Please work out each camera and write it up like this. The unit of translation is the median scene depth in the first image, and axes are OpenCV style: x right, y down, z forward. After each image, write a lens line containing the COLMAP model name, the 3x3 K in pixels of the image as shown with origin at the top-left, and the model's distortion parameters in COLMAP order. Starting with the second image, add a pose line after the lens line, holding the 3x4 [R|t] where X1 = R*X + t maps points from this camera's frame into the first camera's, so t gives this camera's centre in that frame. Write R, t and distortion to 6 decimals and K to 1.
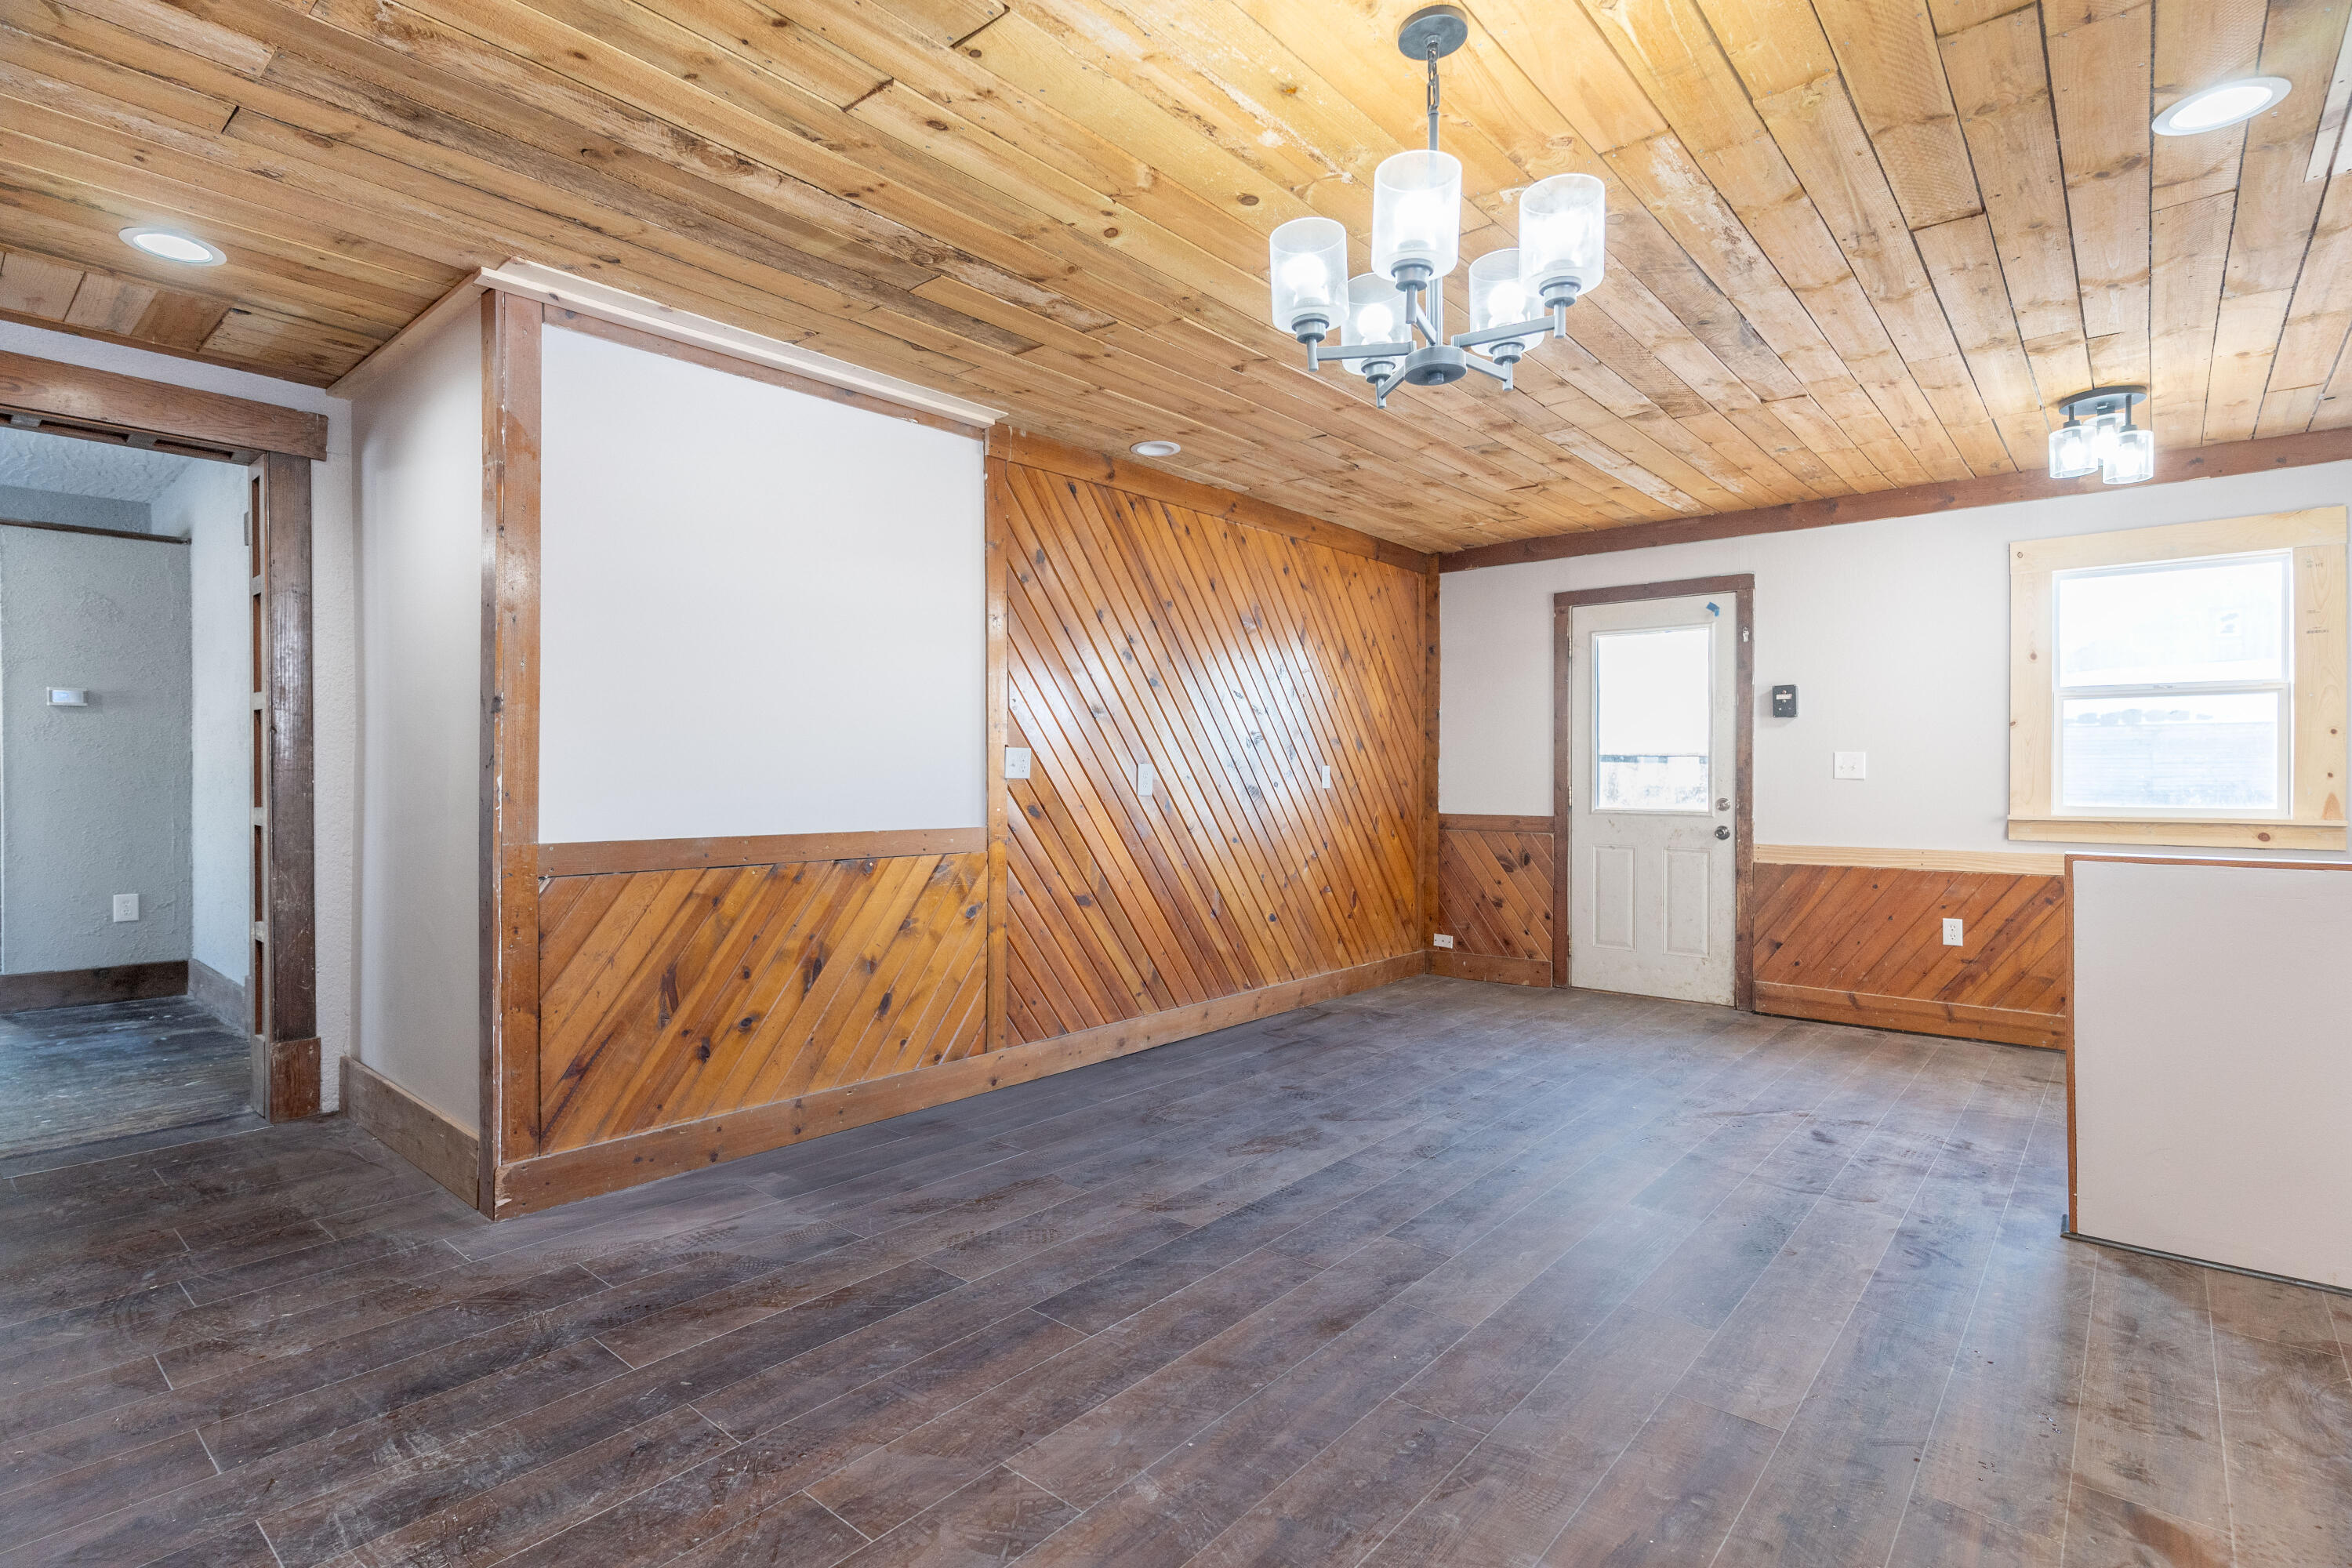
lens RADIAL K [[1140.2, 0, 1188.1], [0, 1140.2, 763.3], [0, 0, 1]] dist [0.002115, -0.001300]
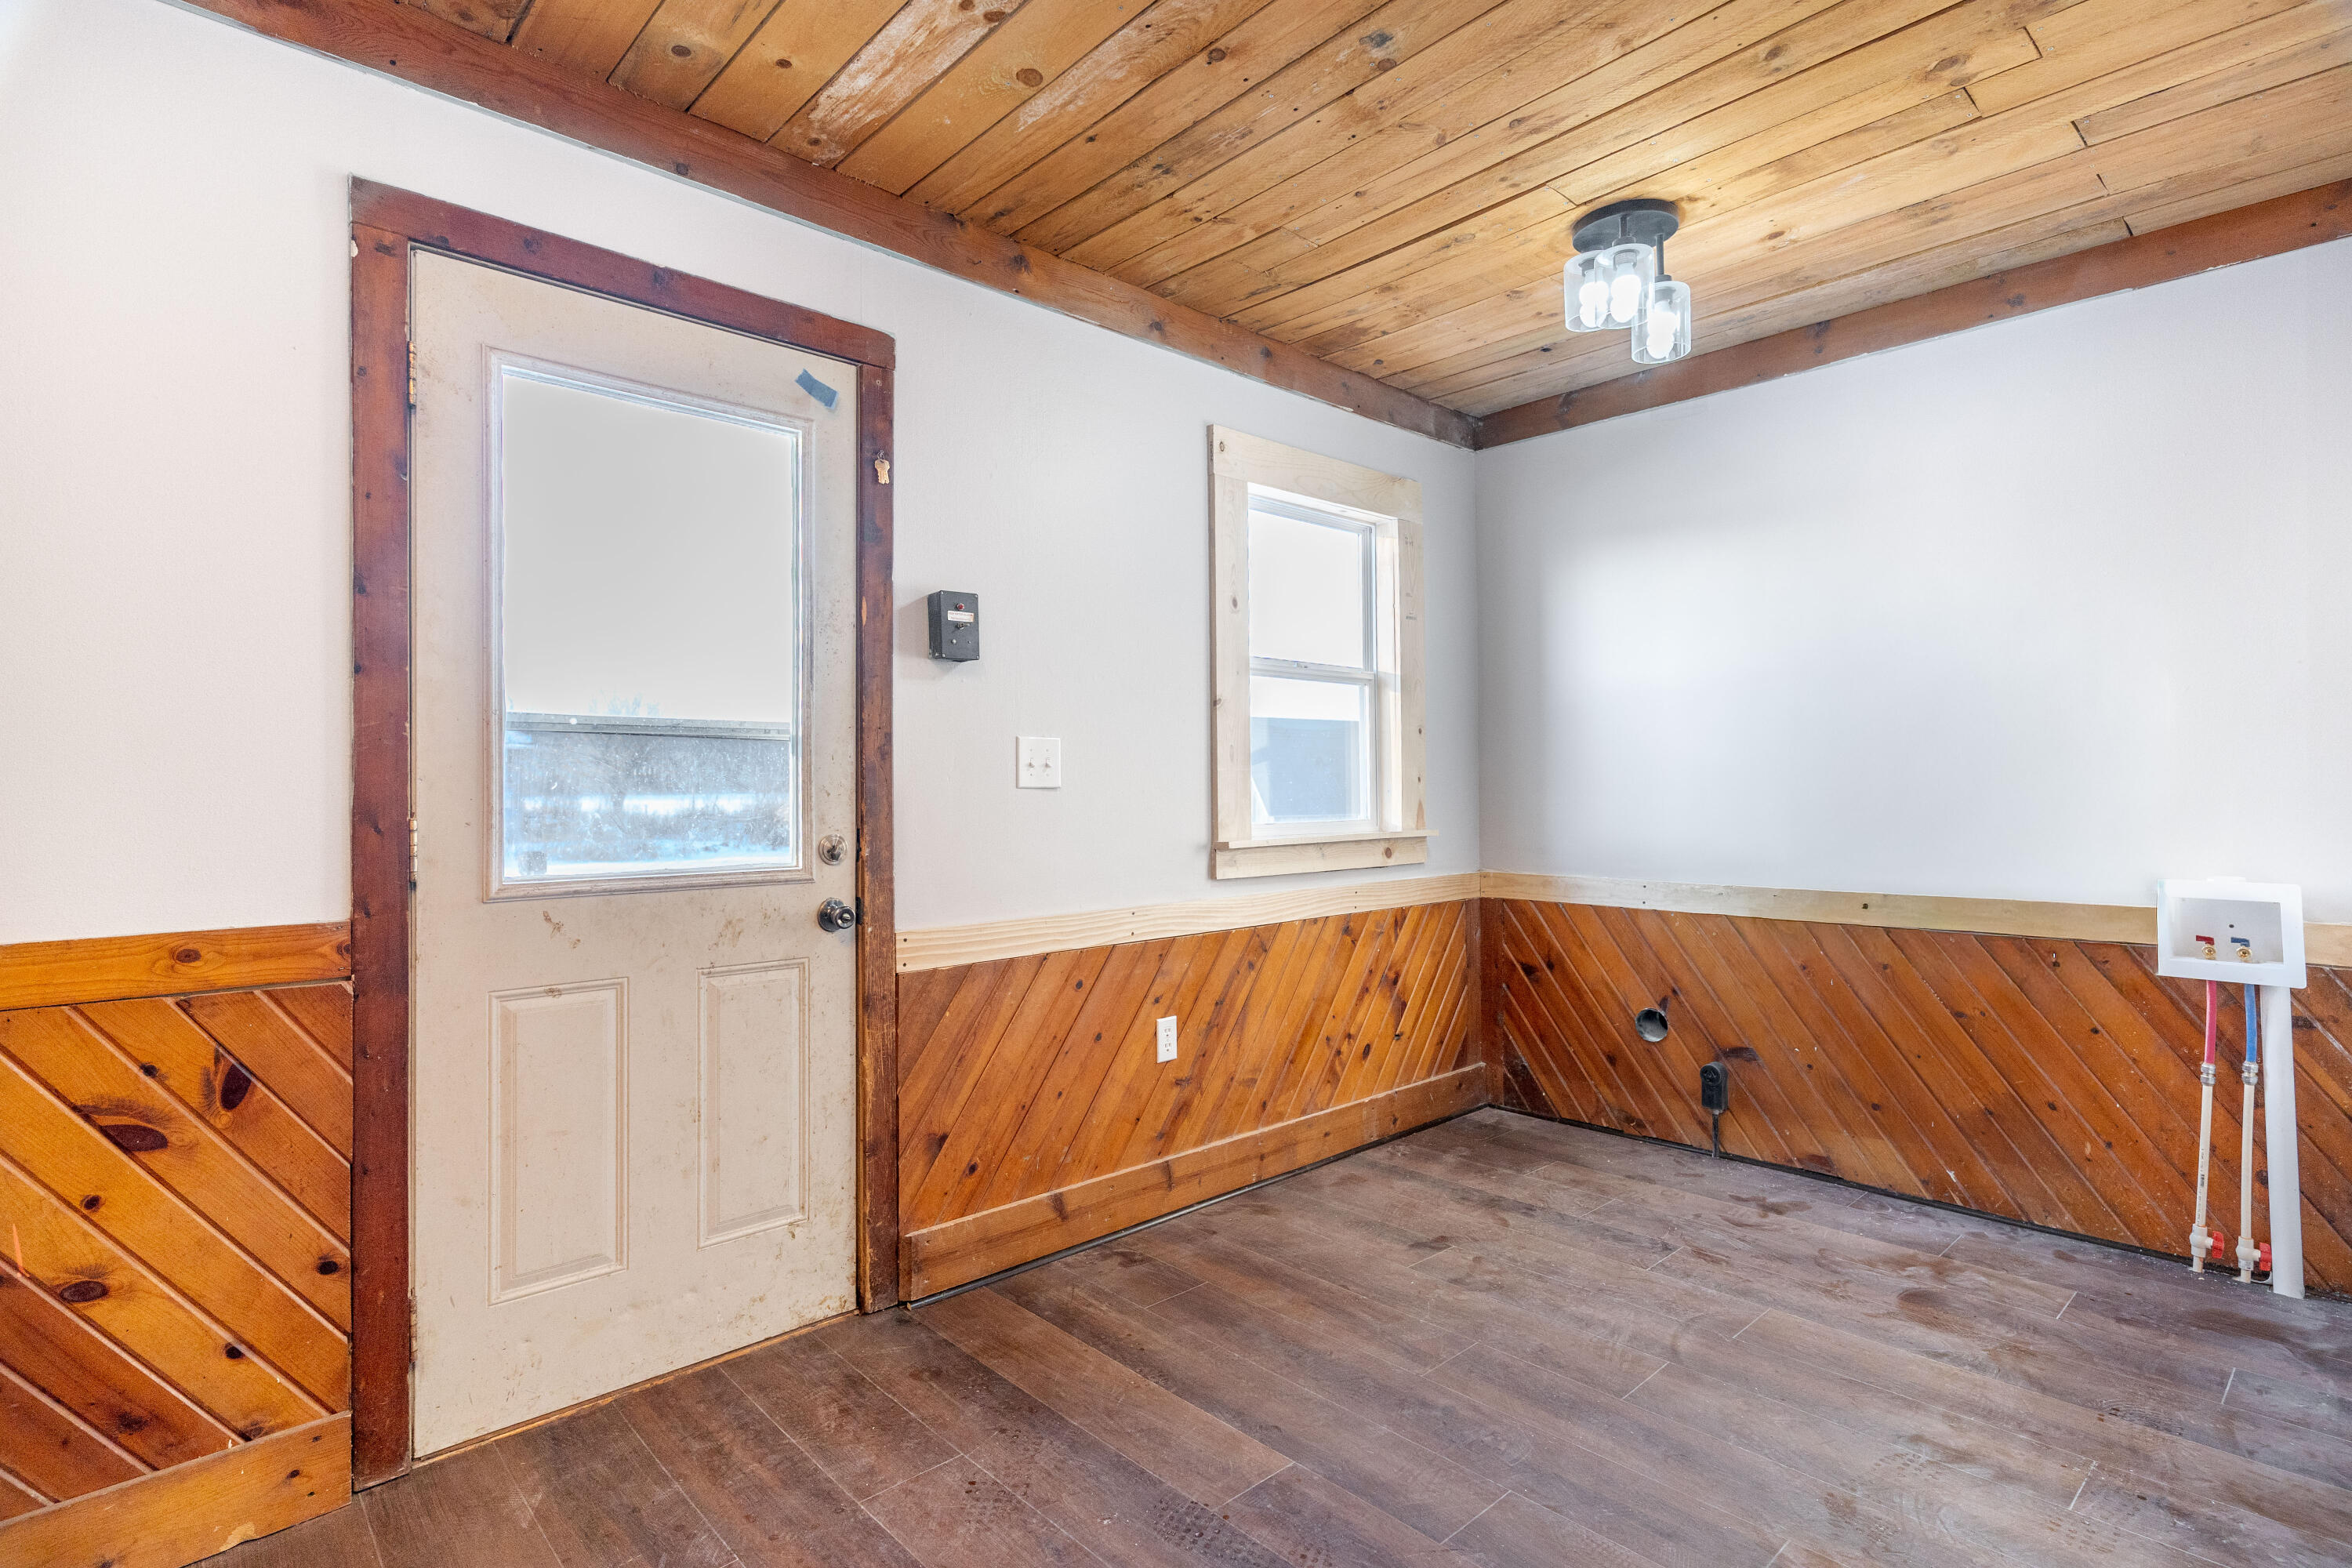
lens RADIAL K [[1165.8, 0, 1170.5], [0, 1165.8, 785.8], [0, 0, 1]] dist [0.002256, 0.000352]
pose [[0.139874, 0.001149, 0.990169, 0.051892], [0.002270, 0.999996, -0.001481, 0.013020], [-0.990167, 0.002455, 0.139871, 0.836611]]
